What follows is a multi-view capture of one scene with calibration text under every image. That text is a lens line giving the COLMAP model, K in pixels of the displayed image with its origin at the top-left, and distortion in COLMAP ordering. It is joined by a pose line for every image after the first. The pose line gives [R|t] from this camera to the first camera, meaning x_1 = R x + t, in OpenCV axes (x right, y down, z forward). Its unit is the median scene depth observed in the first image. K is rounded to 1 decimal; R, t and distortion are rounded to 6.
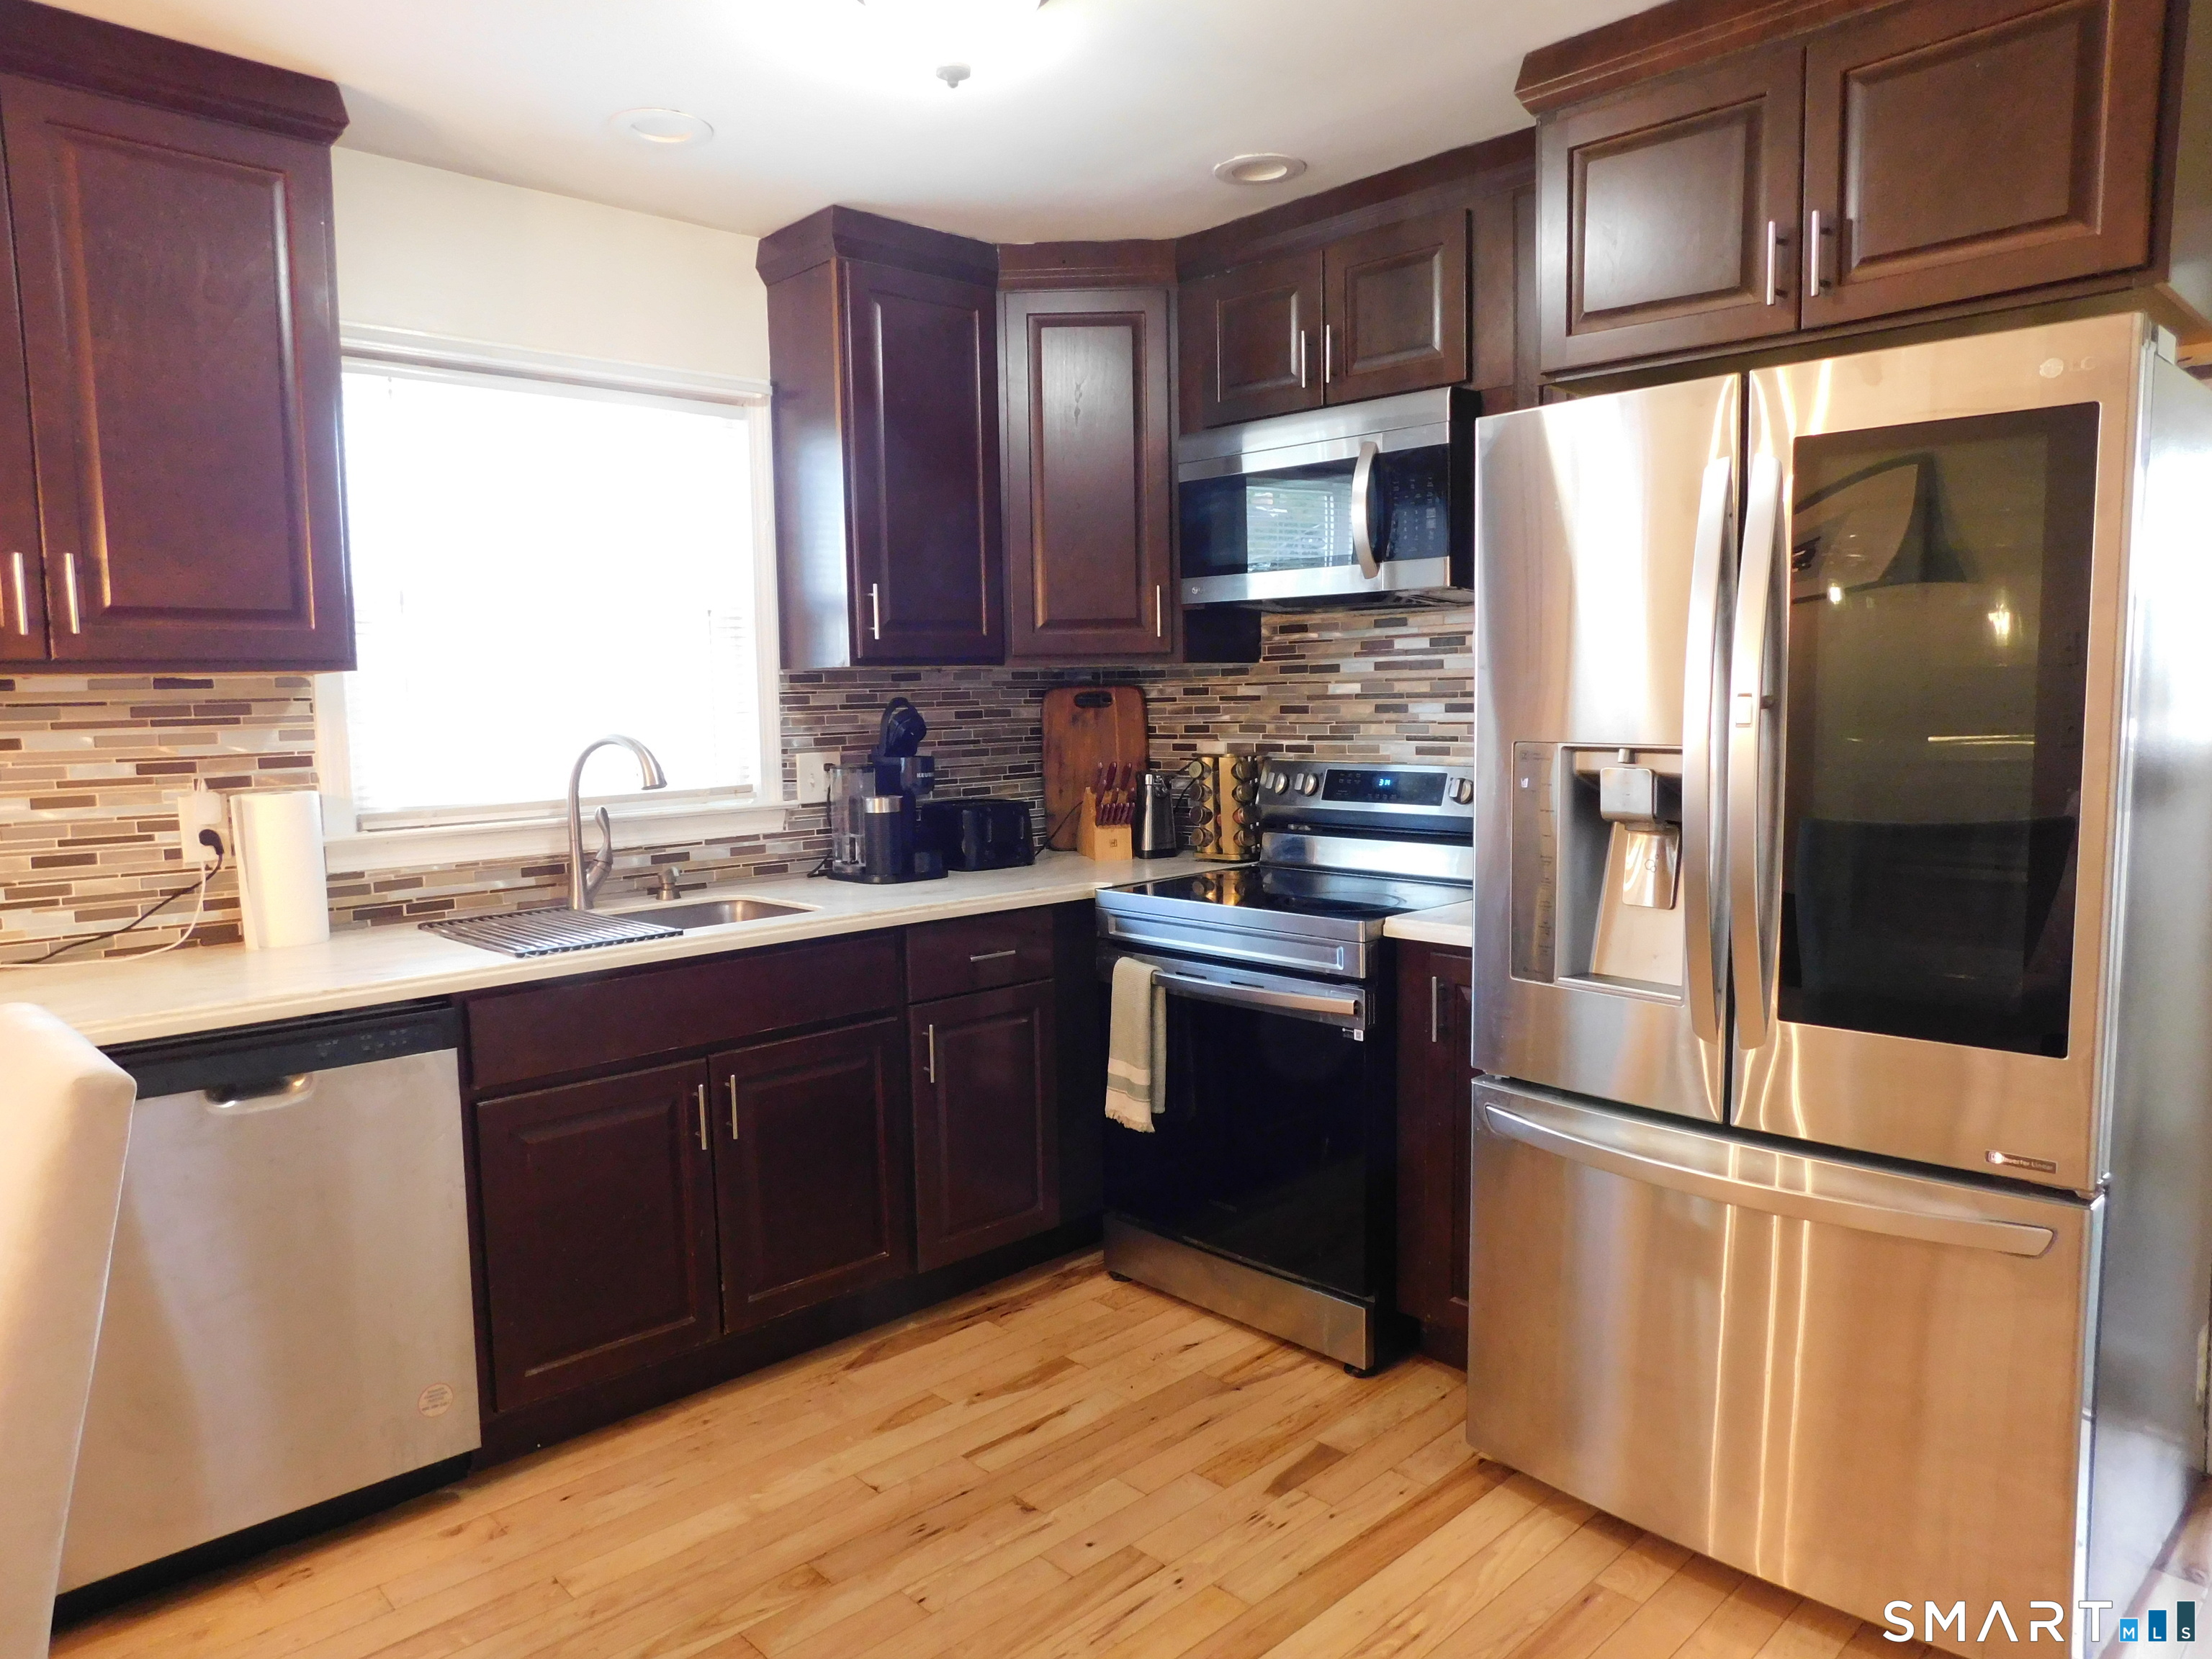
lens RADIAL K [[1459.9, 0, 1099.8], [0, 1459.9, 828.0], [0, 0, 1]] dist [-0.011151, -0.001639]
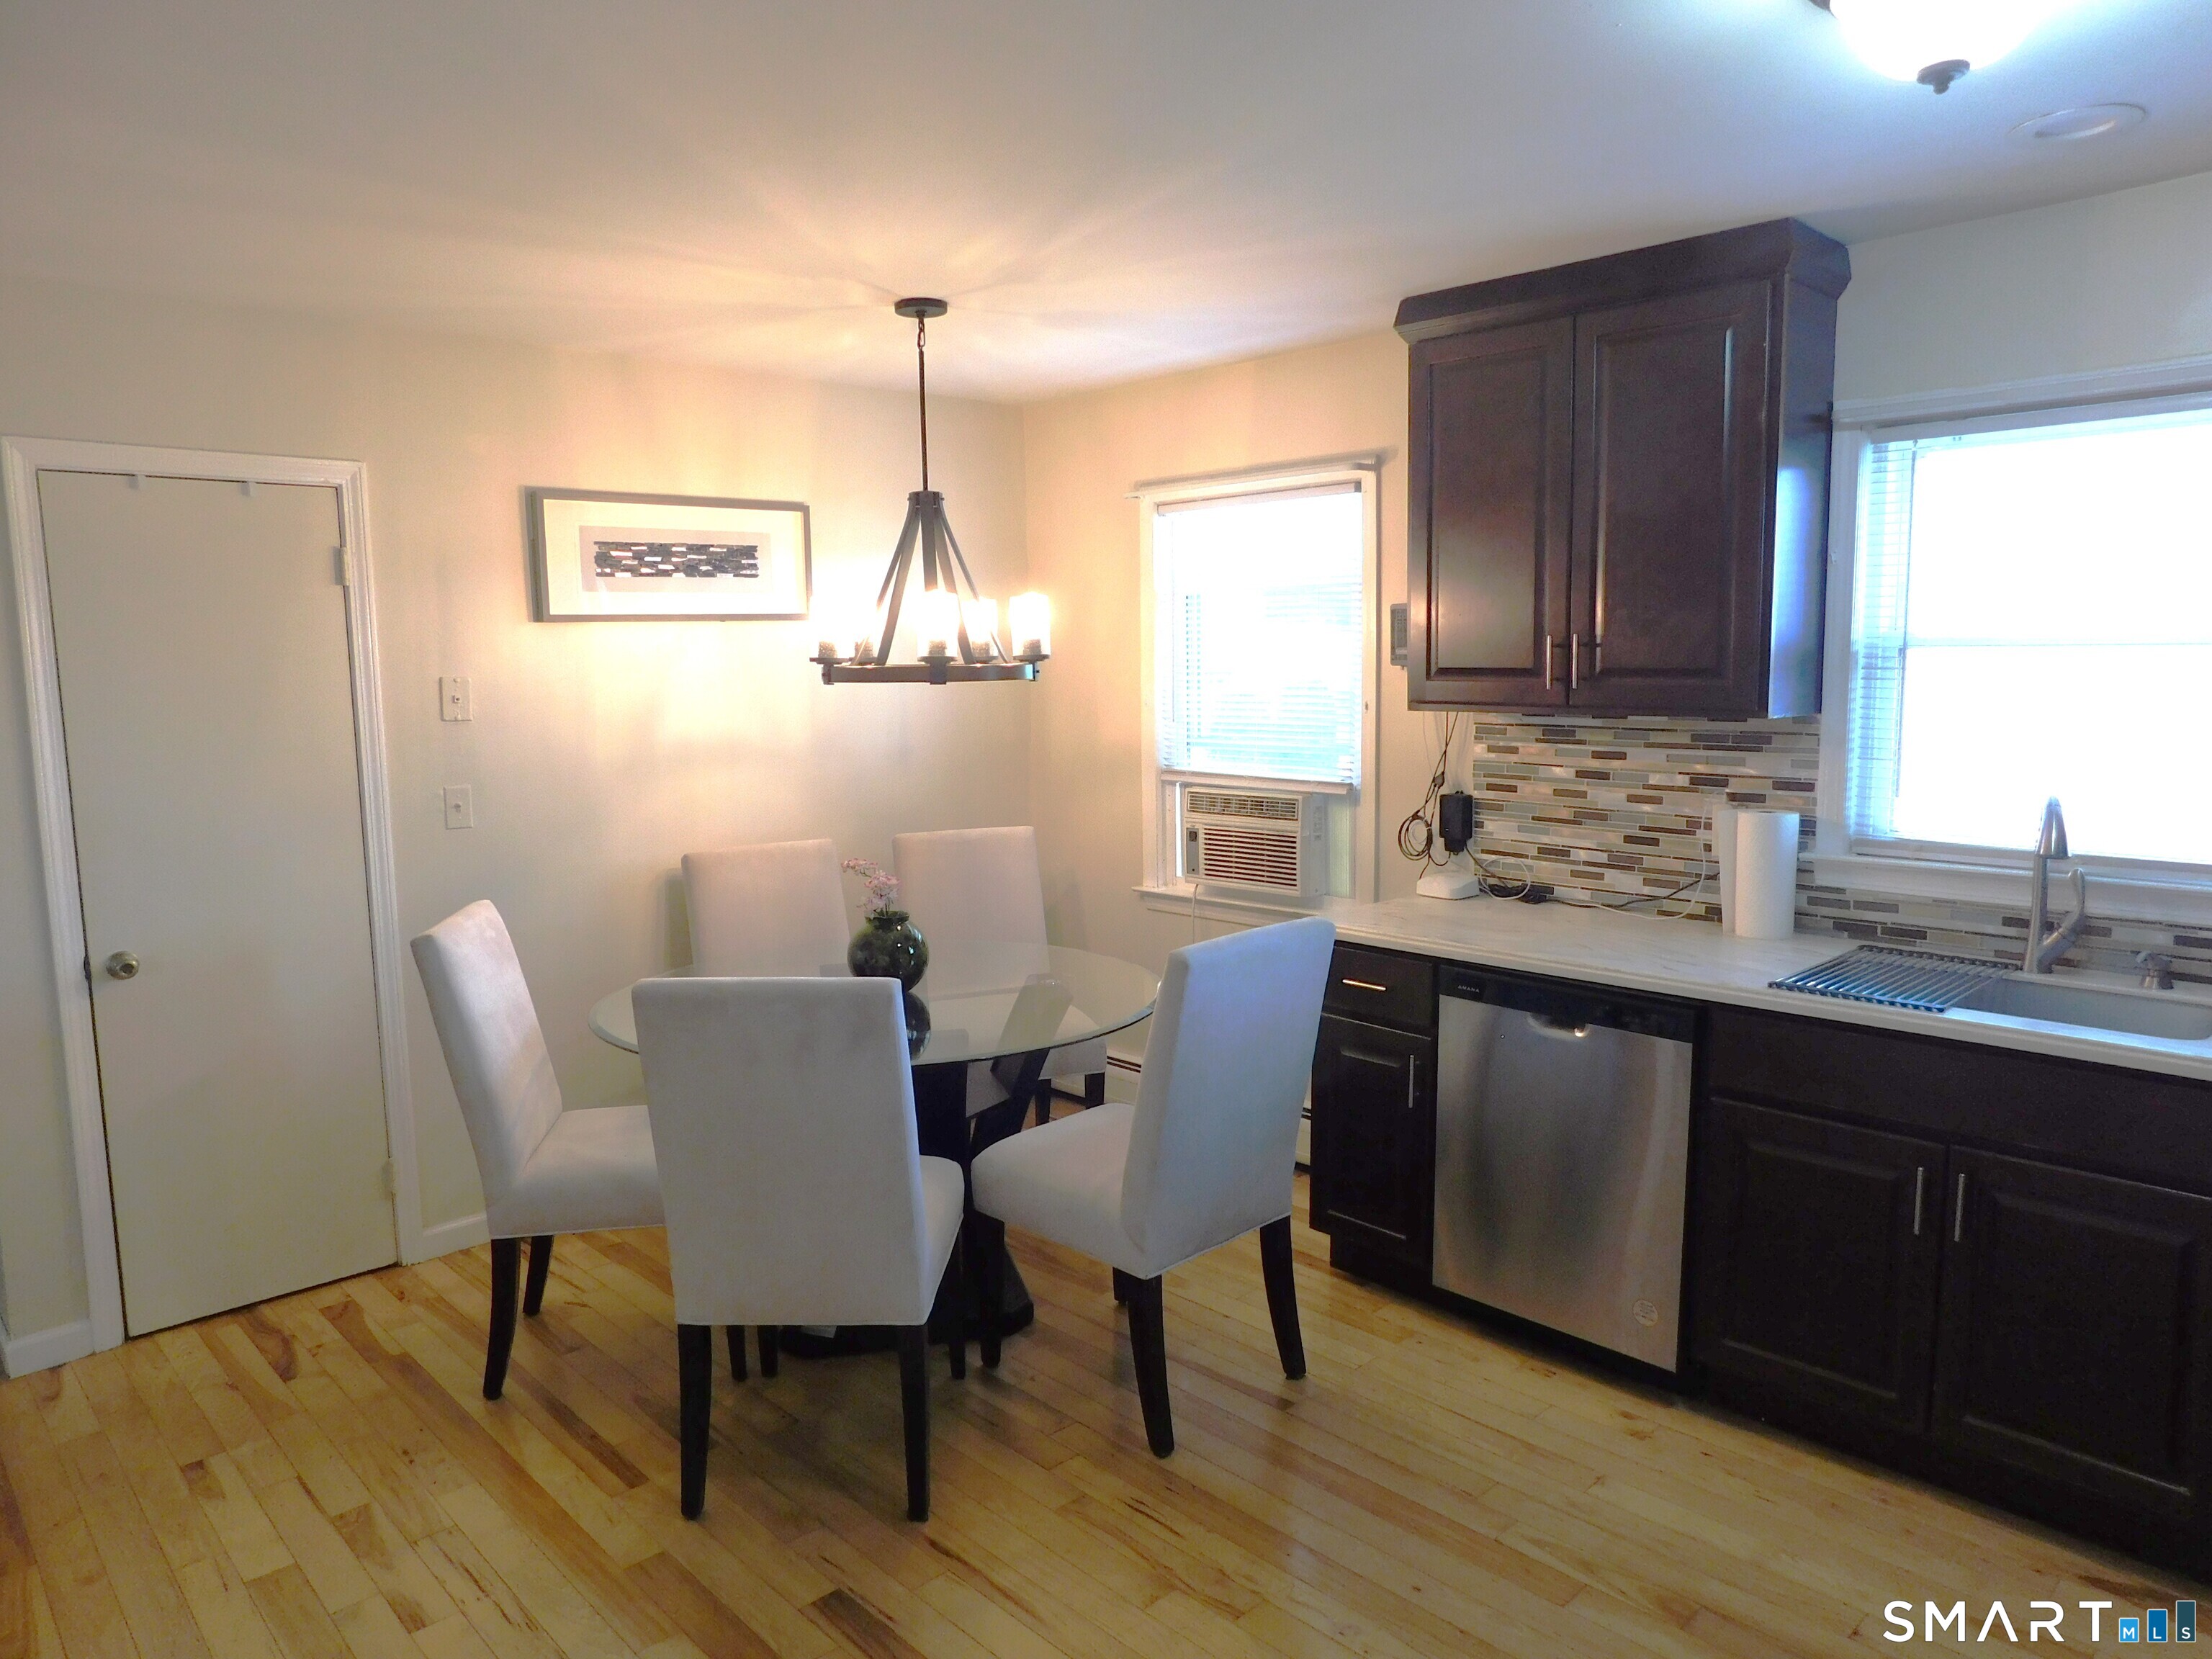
lens RADIAL K [[1459.9, 0, 1100.1], [0, 1459.9, 830.0], [0, 0, 1]] dist [-0.011151, -0.001639]
pose [[0.000917, 0.138029, -0.990428, 0.660849], [-0.080642, 0.987213, 0.137506, -0.135387], [0.996743, 0.079744, 0.012036, 0.448496]]
